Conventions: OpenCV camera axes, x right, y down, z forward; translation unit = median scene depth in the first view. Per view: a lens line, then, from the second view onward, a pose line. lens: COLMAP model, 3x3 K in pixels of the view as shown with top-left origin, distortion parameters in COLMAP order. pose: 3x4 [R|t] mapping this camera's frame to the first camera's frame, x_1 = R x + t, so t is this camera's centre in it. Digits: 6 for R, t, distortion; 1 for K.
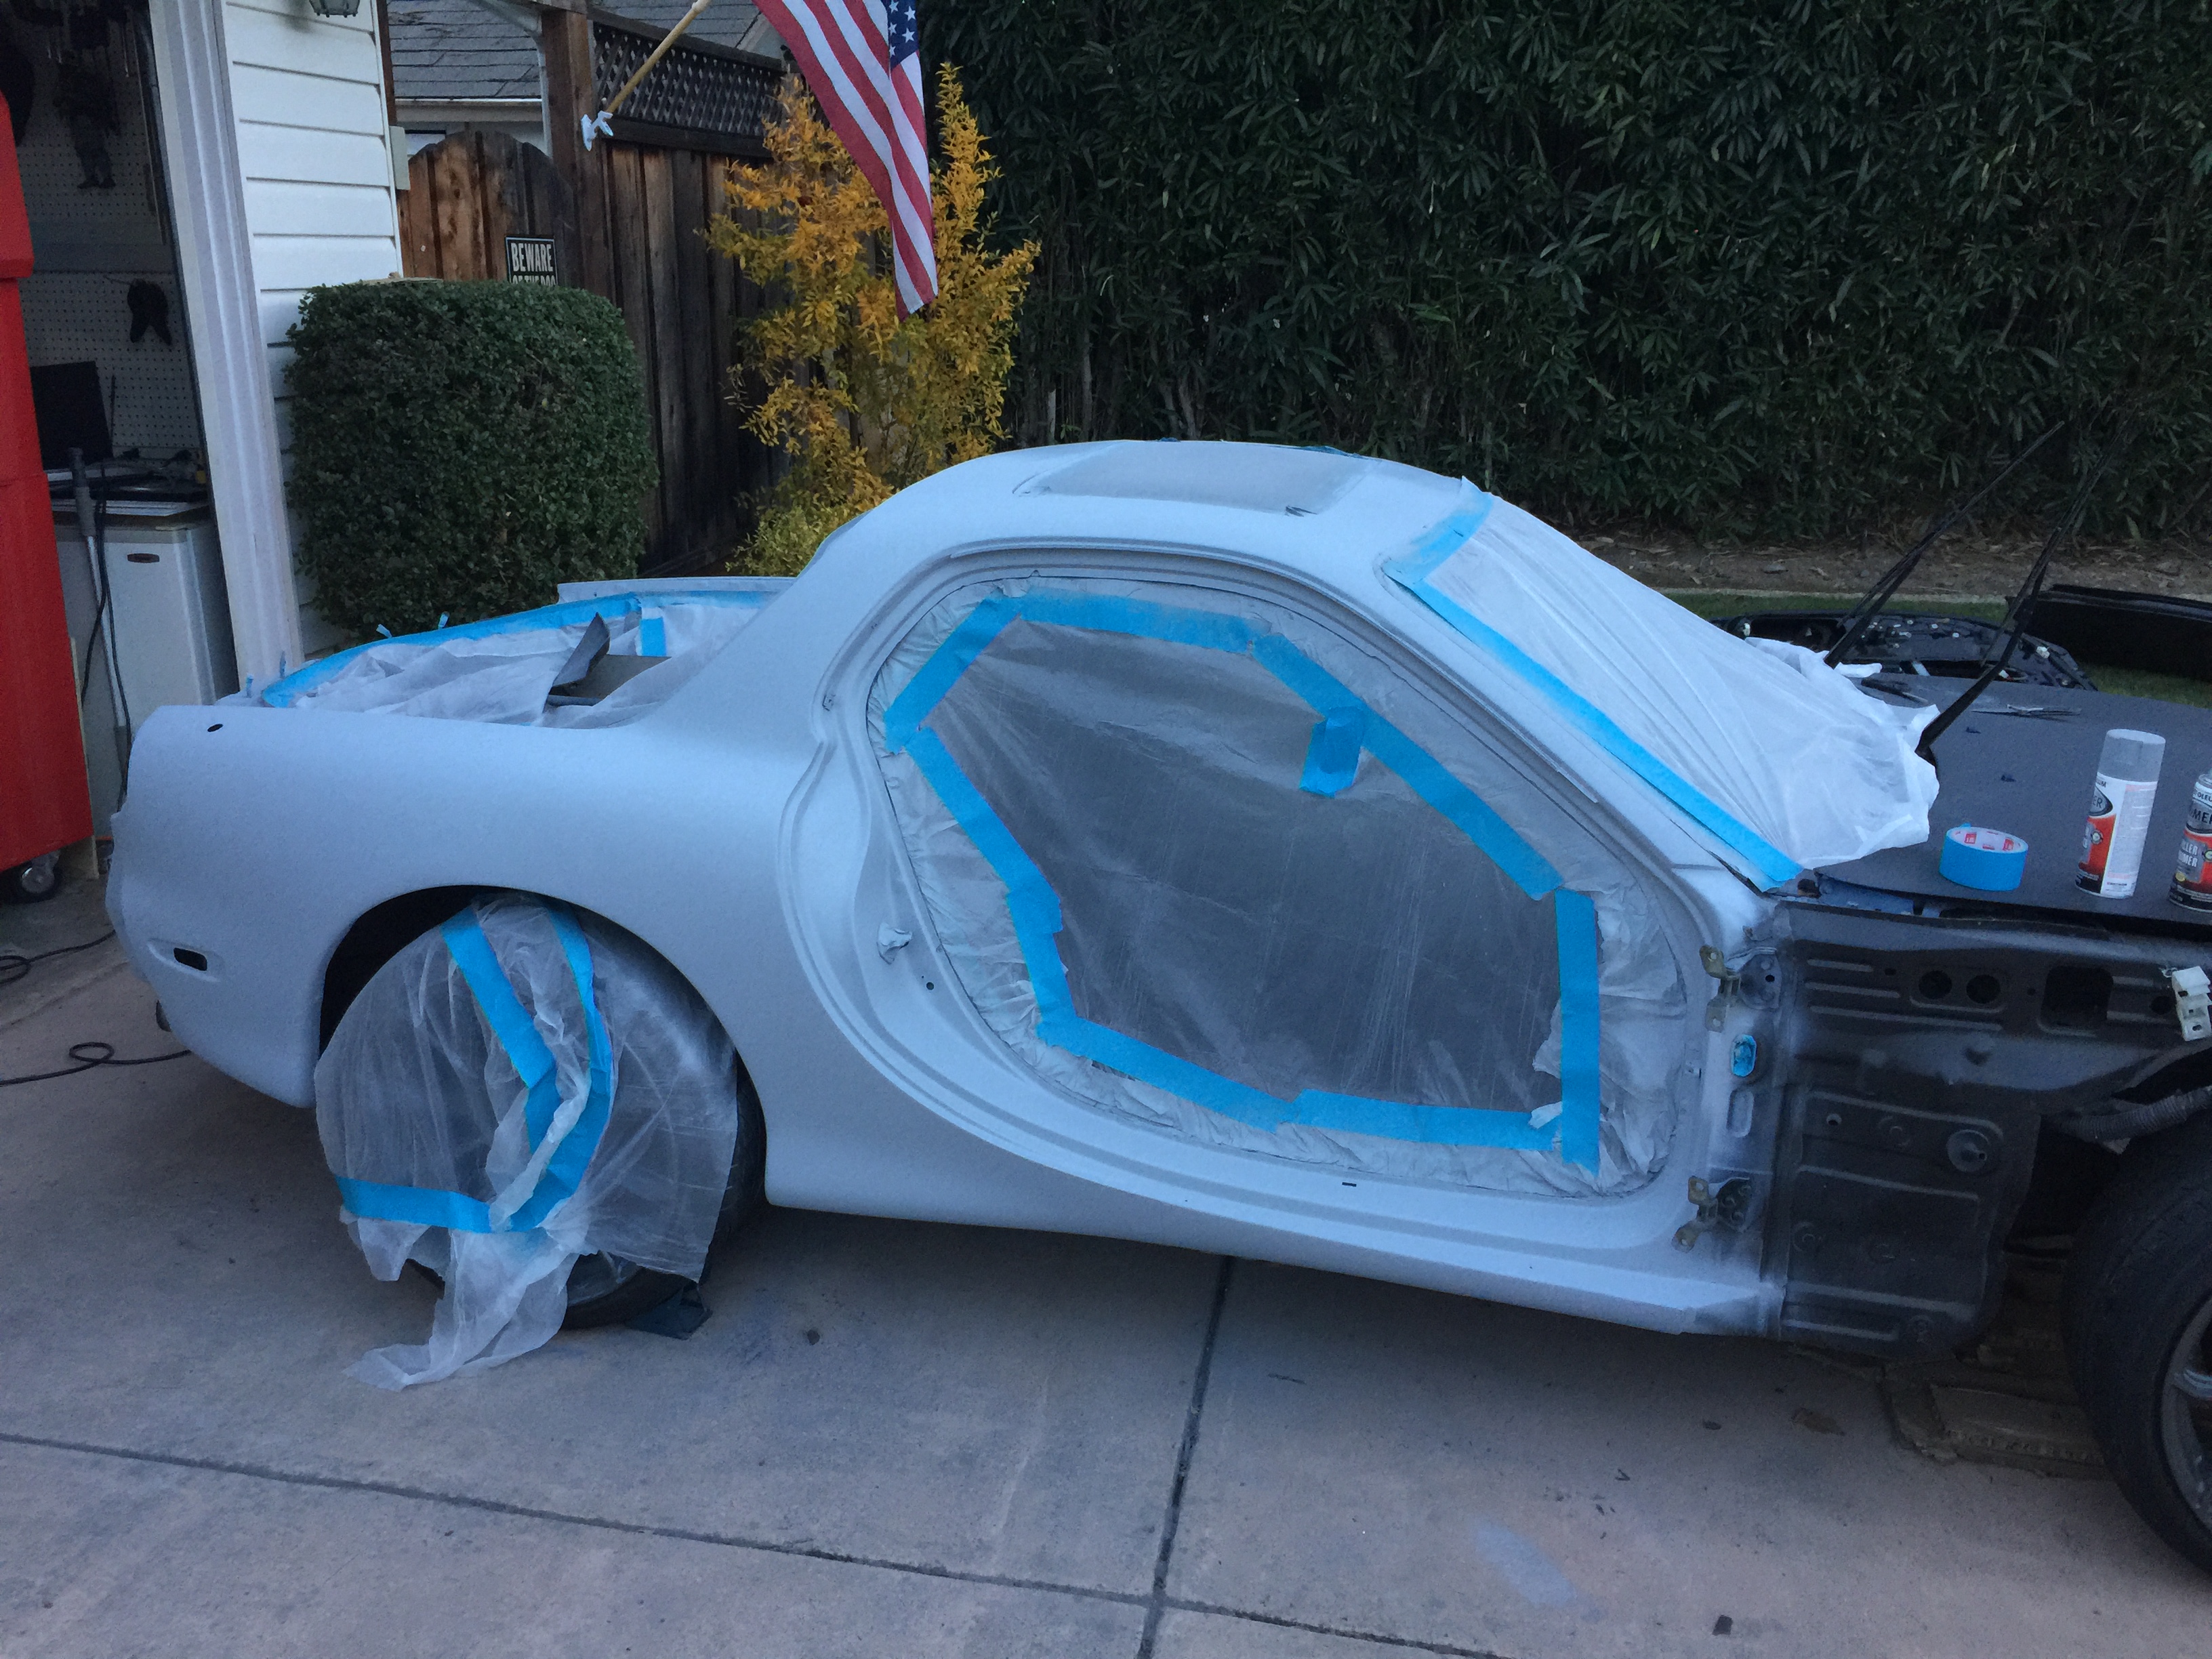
lens RADIAL K [[1993.3, 0, 1099.8], [0, 1993.3, 821.9], [0, 0, 1]] dist [0.064008, -0.102177]
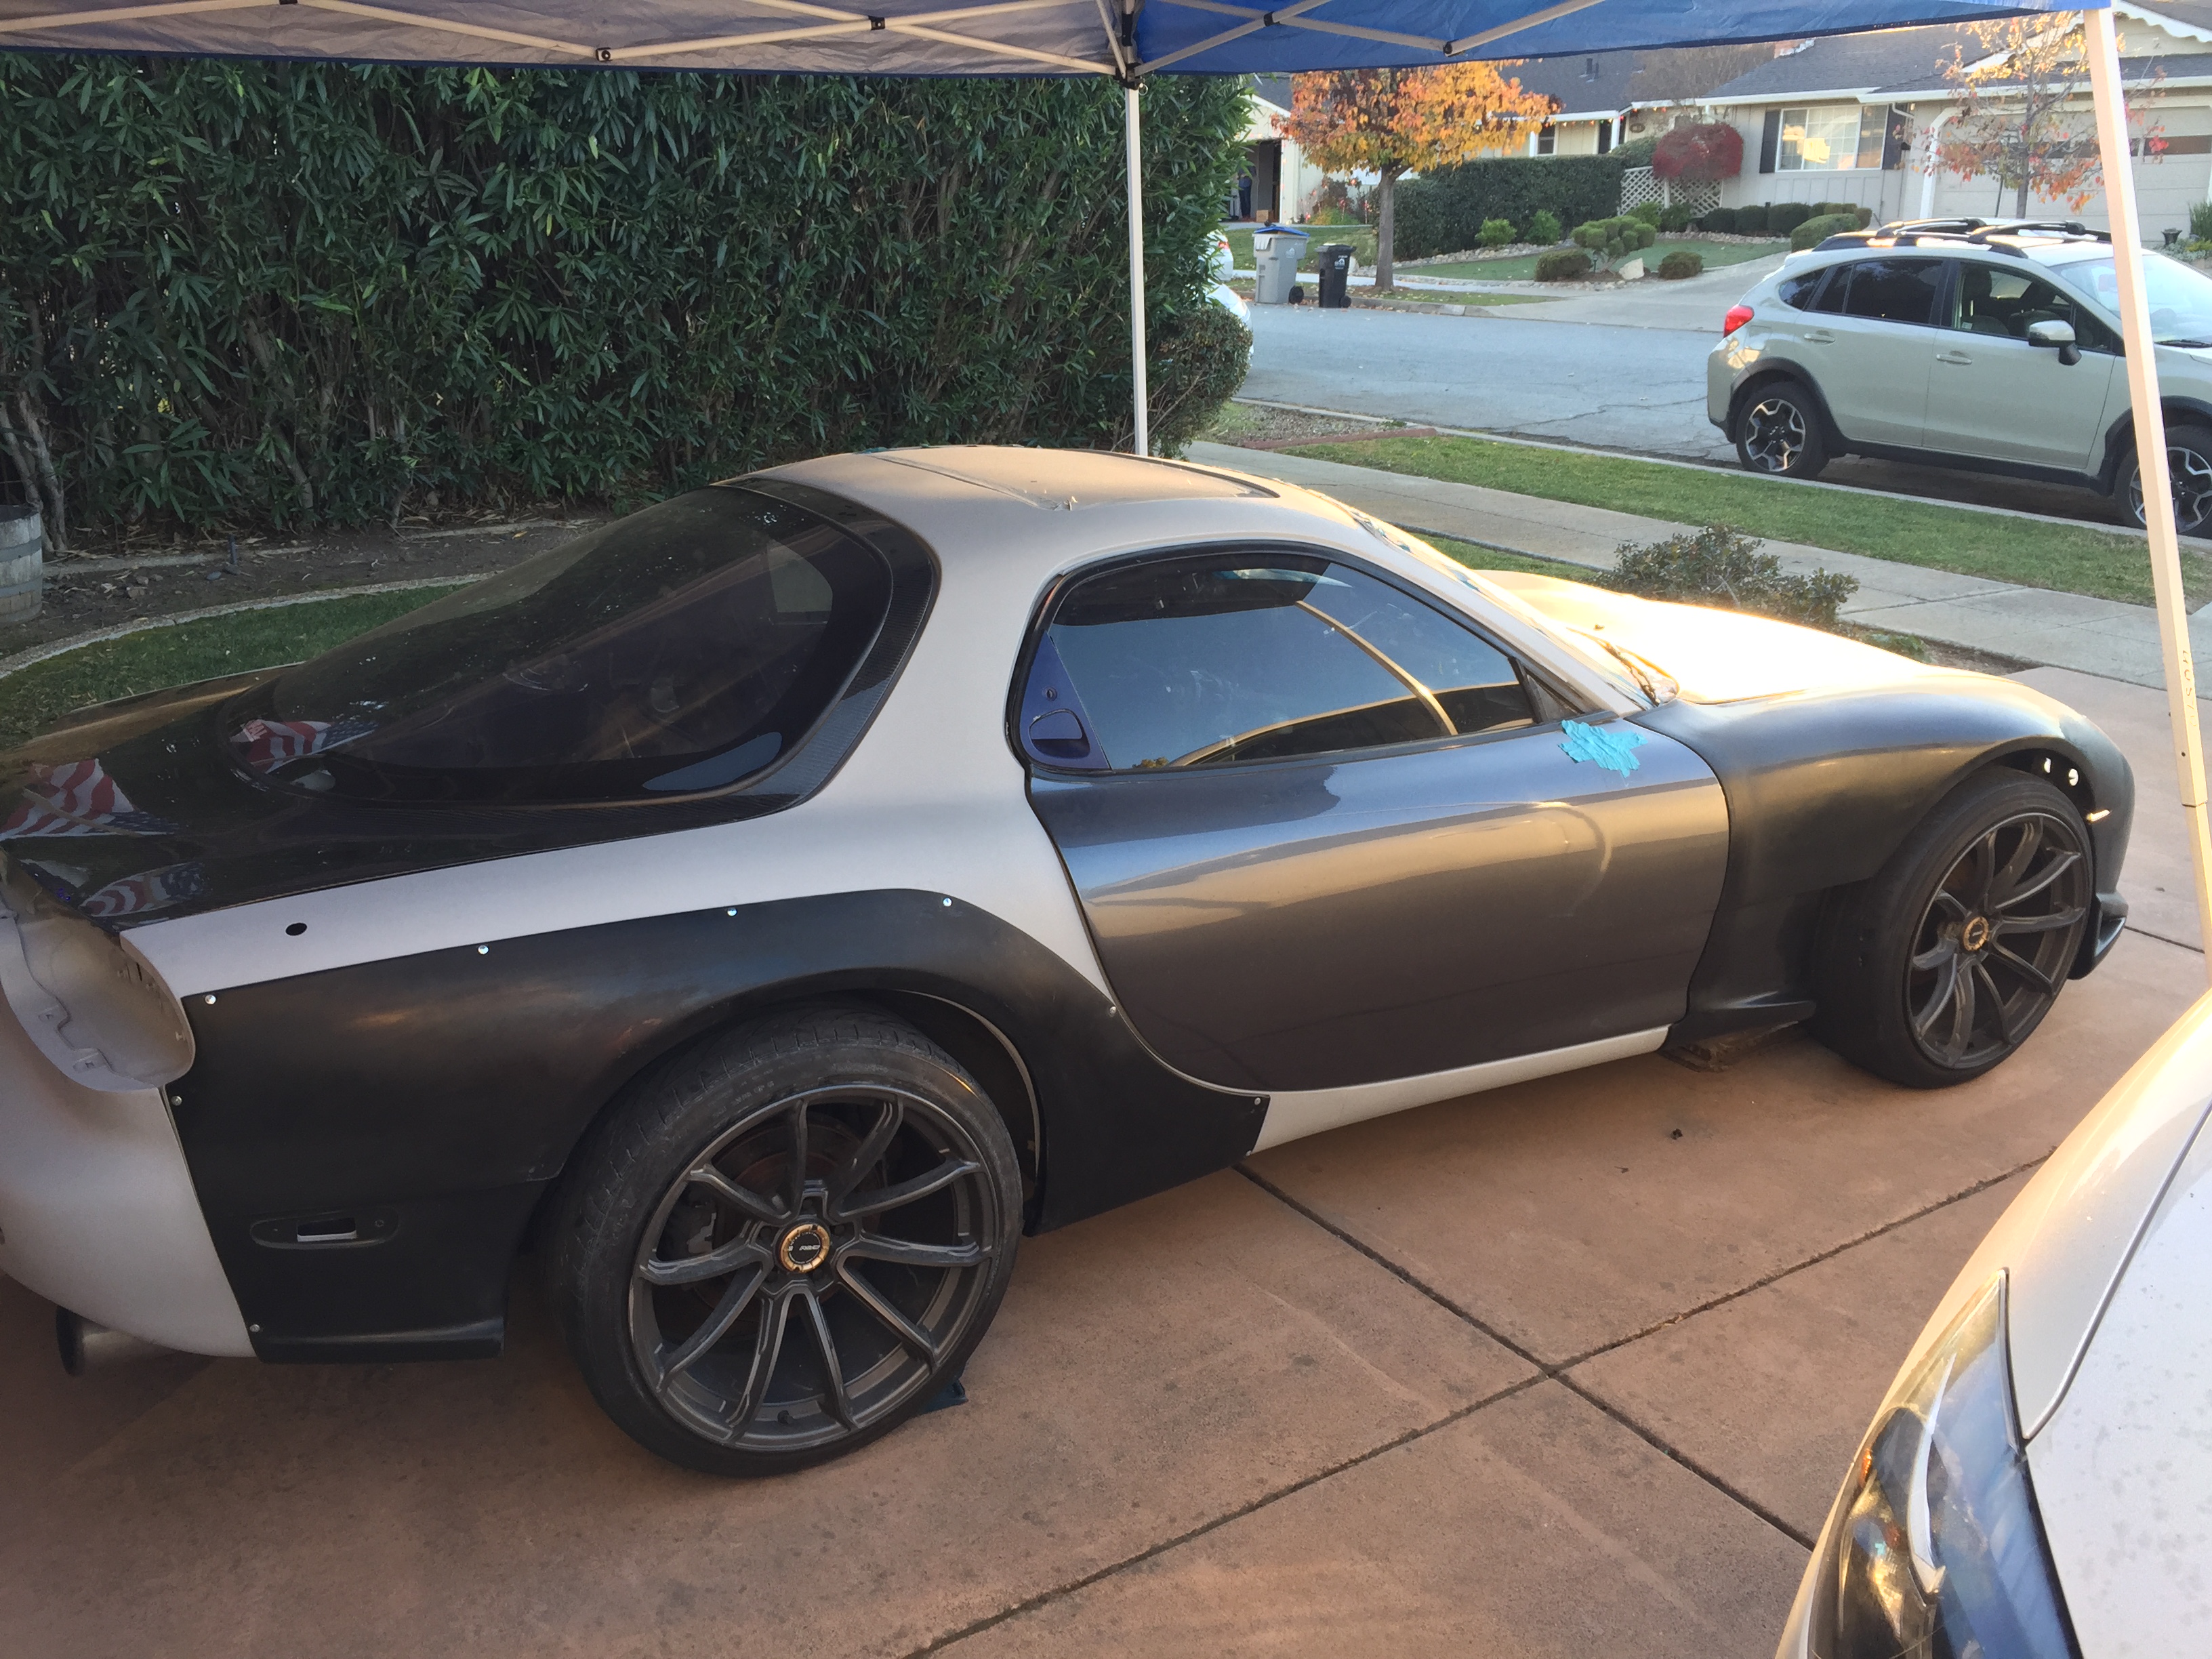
lens RADIAL K [[1993.3, 0, 1099.8], [0, 1993.3, 821.9], [0, 0, 1]] dist [0.064008, -0.102177]
pose [[0.695054, -0.222524, 0.683654, -0.296435], [0.211966, 0.972055, 0.100896, -0.037758], [-0.687001, 0.074784, 0.722798, 0.090957]]
